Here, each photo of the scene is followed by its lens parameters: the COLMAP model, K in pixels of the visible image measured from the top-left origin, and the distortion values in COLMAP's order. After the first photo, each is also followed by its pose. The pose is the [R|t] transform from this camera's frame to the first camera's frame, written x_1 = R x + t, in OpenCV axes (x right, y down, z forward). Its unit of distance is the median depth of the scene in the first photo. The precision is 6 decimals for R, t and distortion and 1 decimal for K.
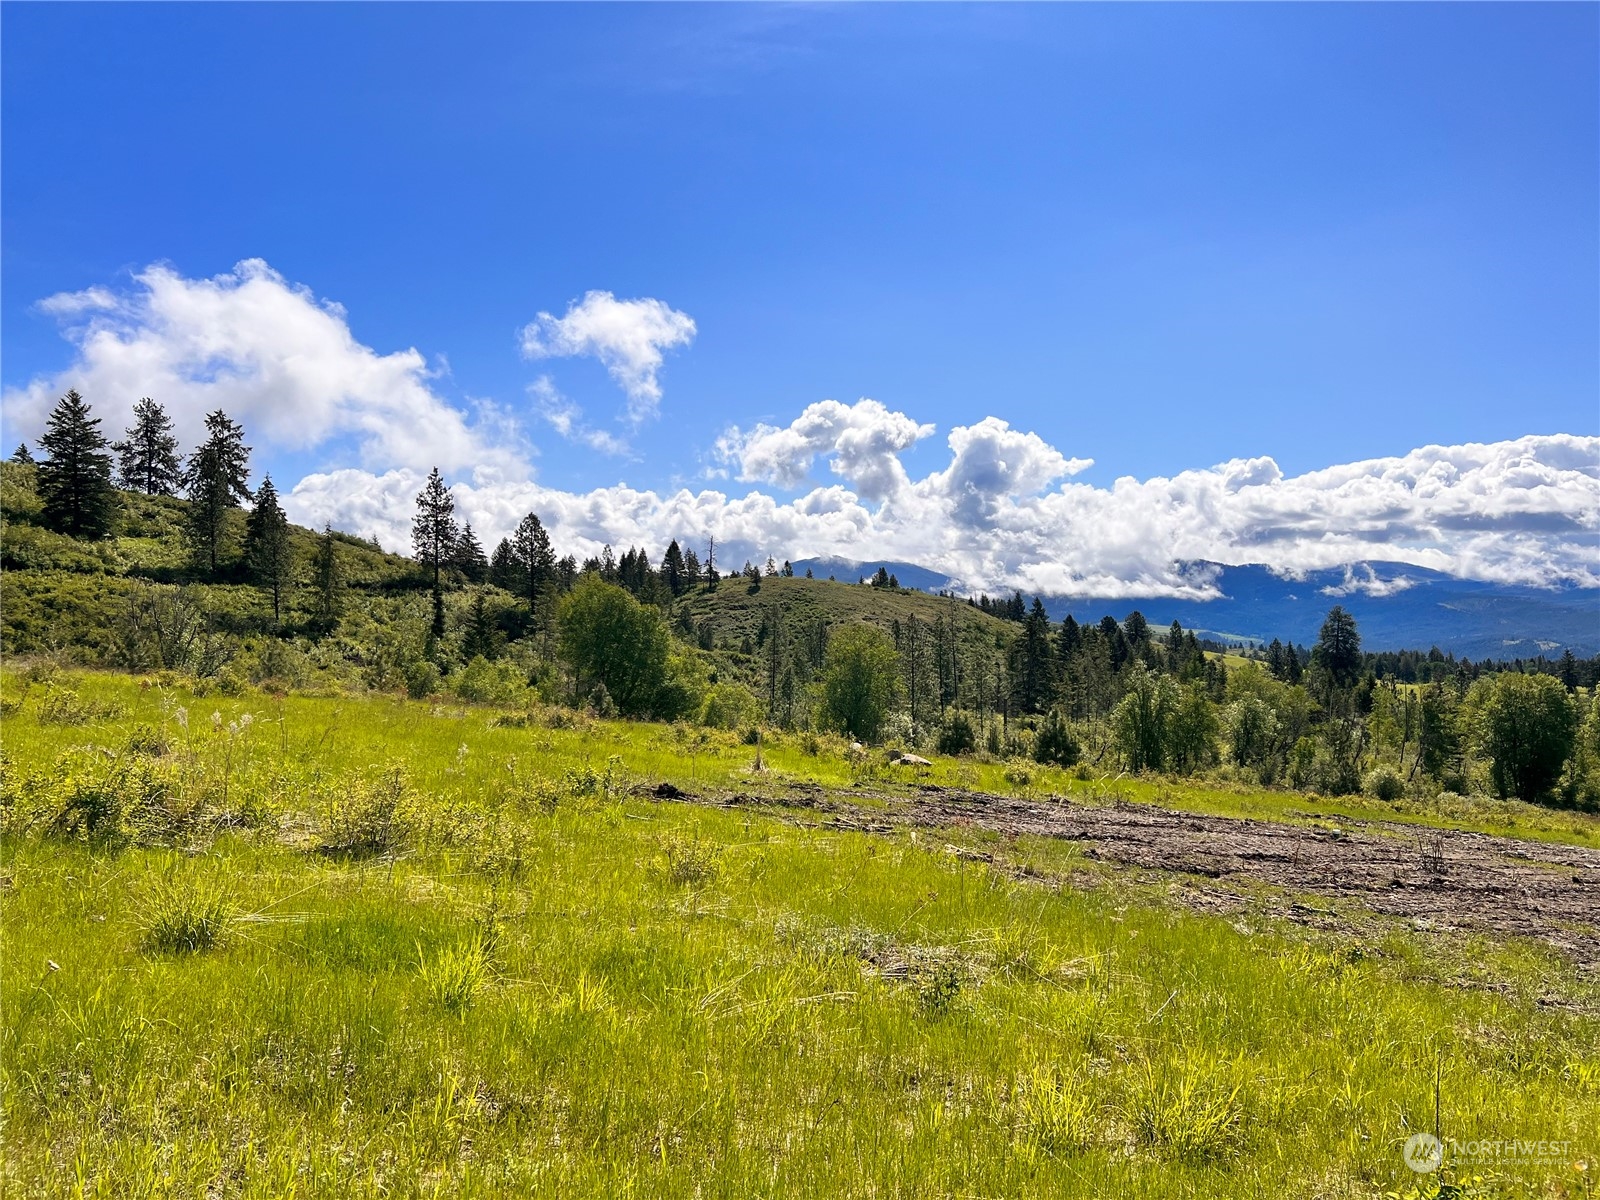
lens RADIAL K [[1193.2, 0, 801.5], [0, 1193.2, 610.4], [0, 0, 1]] dist [0.076899, -0.103832]
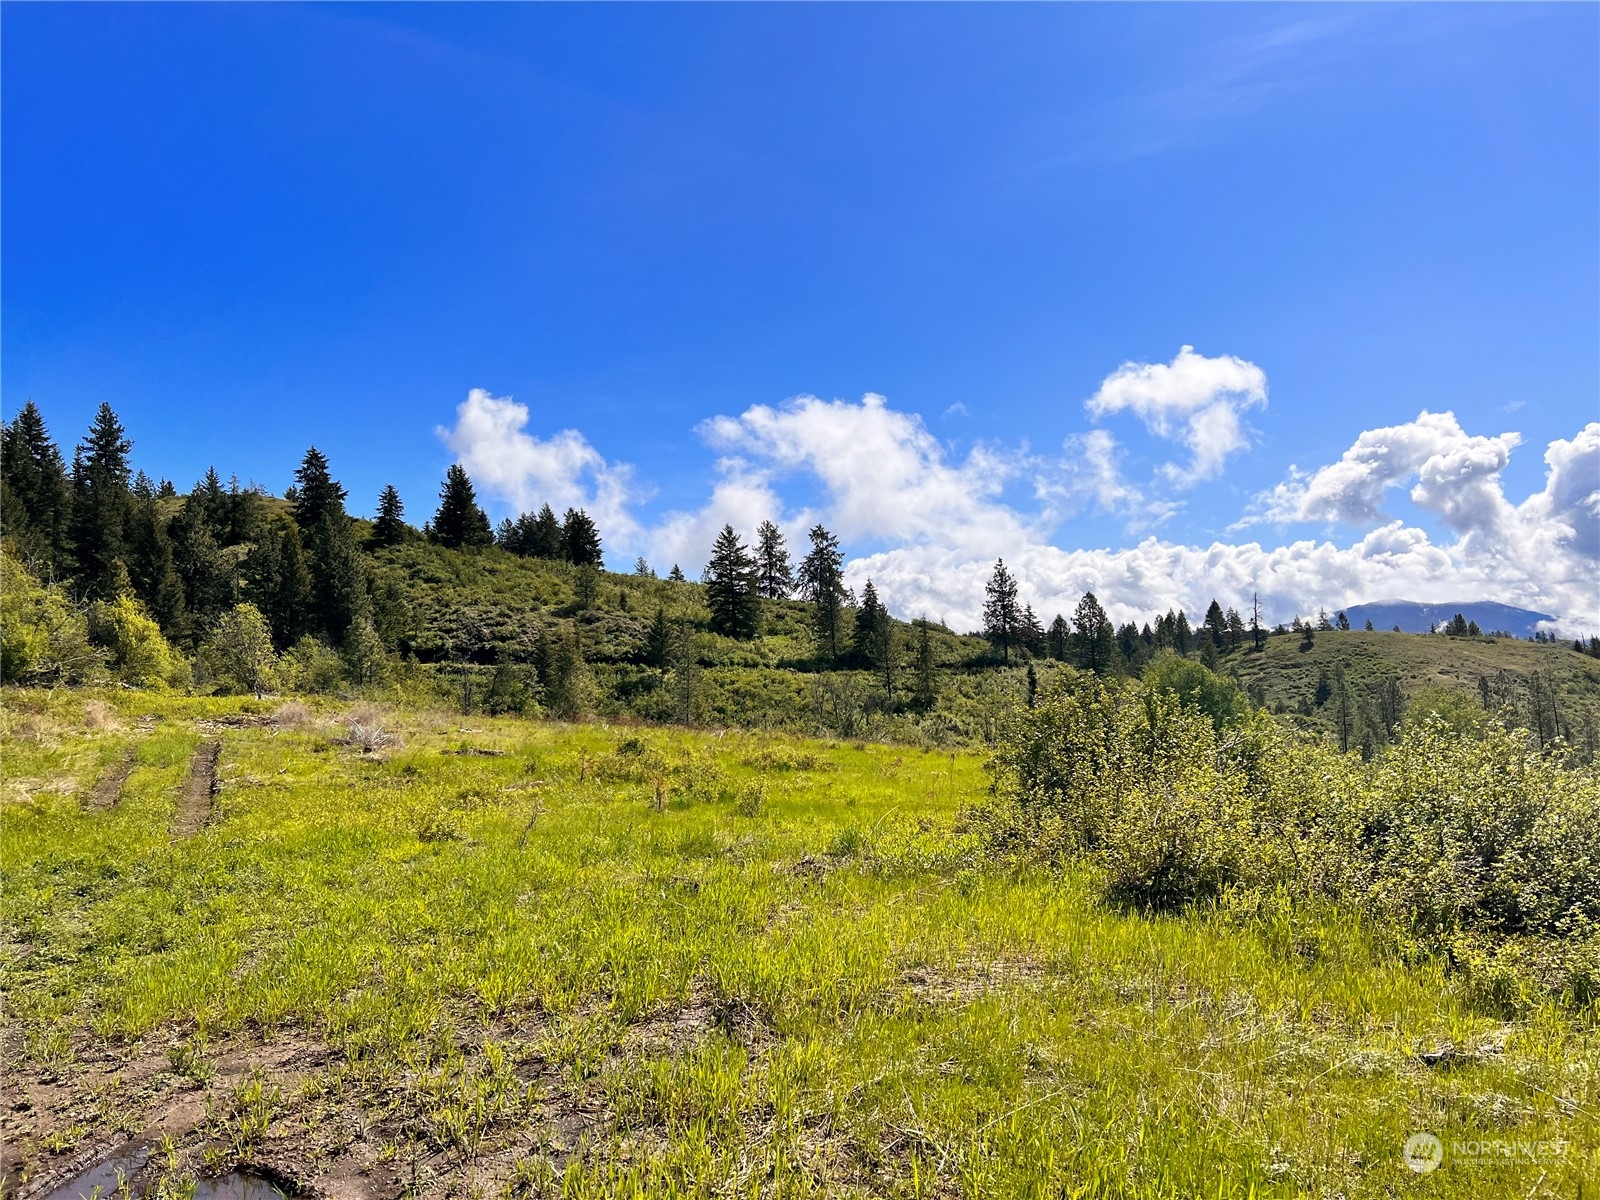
lens RADIAL K [[1193.2, 0, 801.5], [0, 1193.2, 610.4], [0, 0, 1]] dist [0.076899, -0.103832]
pose [[0.907442, -0.065371, -0.415060, -0.009206], [0.043235, 0.997107, -0.062517, -0.007375], [0.417946, 0.038786, 0.907643, -0.104348]]
